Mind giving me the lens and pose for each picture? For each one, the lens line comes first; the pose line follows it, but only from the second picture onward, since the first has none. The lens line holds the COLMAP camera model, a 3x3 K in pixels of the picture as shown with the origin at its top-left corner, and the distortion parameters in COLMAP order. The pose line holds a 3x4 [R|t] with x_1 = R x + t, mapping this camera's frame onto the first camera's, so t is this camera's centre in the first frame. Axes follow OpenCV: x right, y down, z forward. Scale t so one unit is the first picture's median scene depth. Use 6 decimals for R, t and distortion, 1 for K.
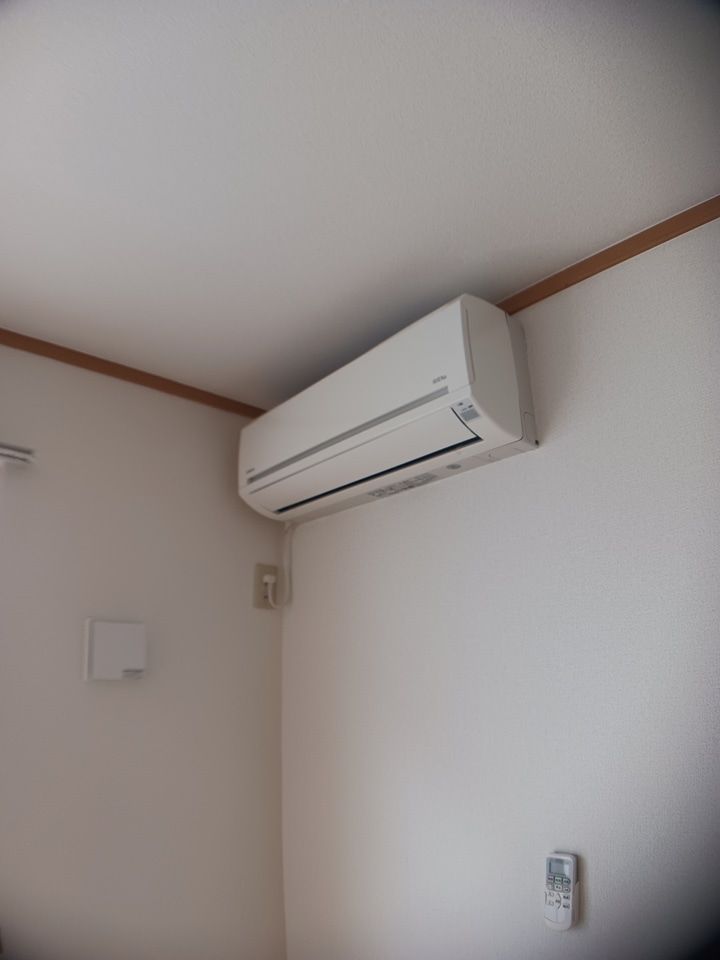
lens RADIAL K [[576.5, 0, 360.0], [0, 576.5, 480.0], [0, 0, 1]] dist [-0.161795, 0.000117]
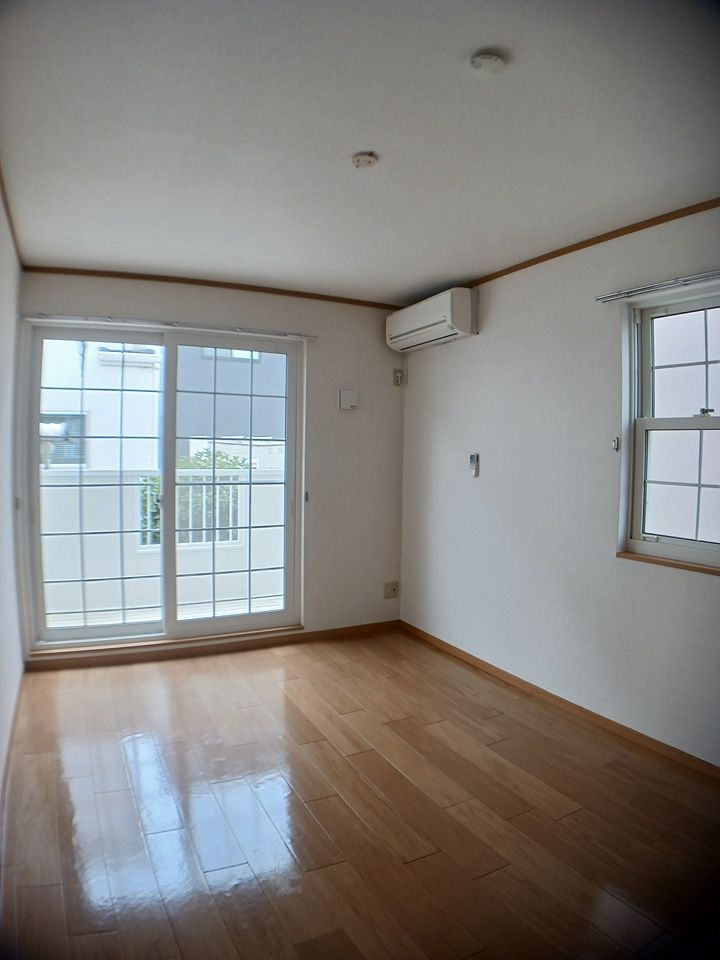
lens RADIAL K [[576.5, 0, 360.0], [0, 576.5, 480.0], [0, 0, 1]] dist [-0.161795, 0.000117]
pose [[0.968539, 0.039975, -0.245630, 0.360327], [0.049346, 0.936568, 0.346995, -0.319940], [0.243920, -0.348199, 0.905130, -1.726173]]
